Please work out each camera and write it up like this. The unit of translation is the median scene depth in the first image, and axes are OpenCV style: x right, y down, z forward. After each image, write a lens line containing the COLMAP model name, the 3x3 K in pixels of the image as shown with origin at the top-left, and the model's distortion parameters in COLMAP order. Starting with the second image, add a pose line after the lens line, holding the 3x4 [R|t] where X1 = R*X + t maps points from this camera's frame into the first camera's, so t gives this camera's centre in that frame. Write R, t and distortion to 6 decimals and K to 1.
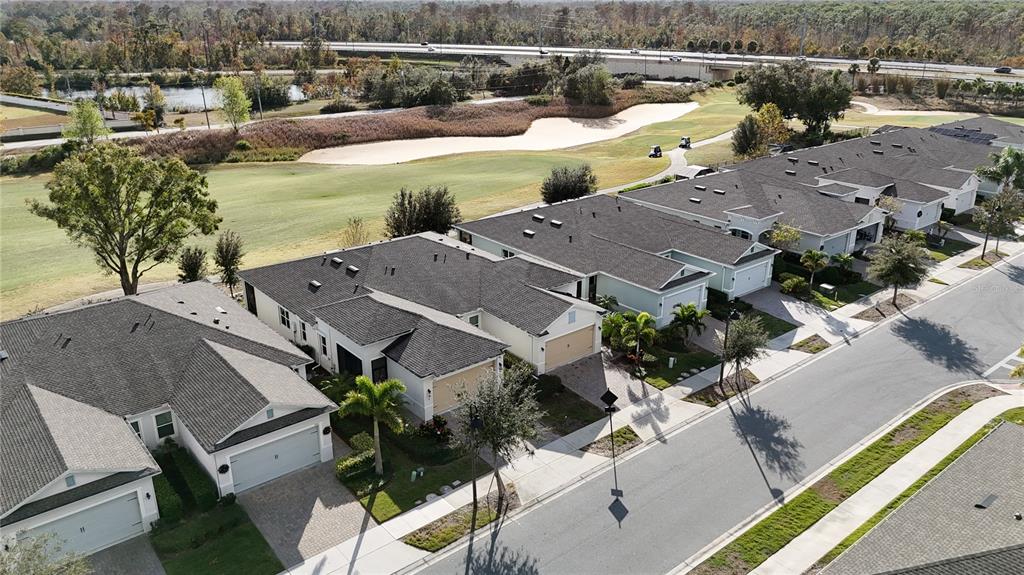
lens RADIAL K [[746.8, 0, 512.0], [0, 746.8, 287.5], [0, 0, 1]] dist [0.109535, -0.170659]
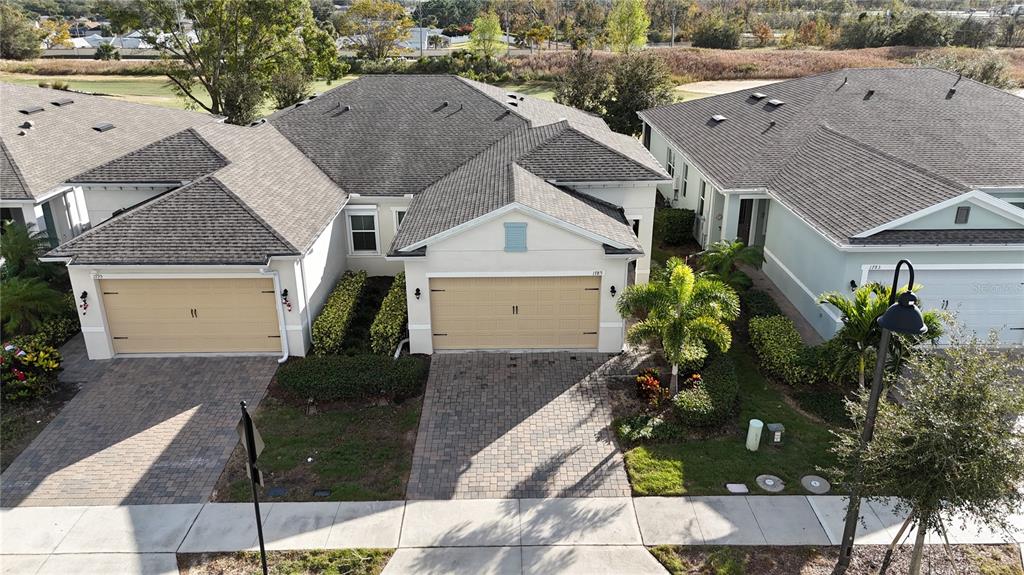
lens RADIAL K [[755.9, 0, 512.0], [0, 755.9, 287.5], [0, 0, 1]] dist [0.050505, -0.042453]
pose [[0.777096, 0.222808, -0.588624, 0.314912], [-0.217157, 0.972727, 0.081511, 0.033154], [0.590732, 0.064482, 0.804287, 0.669361]]
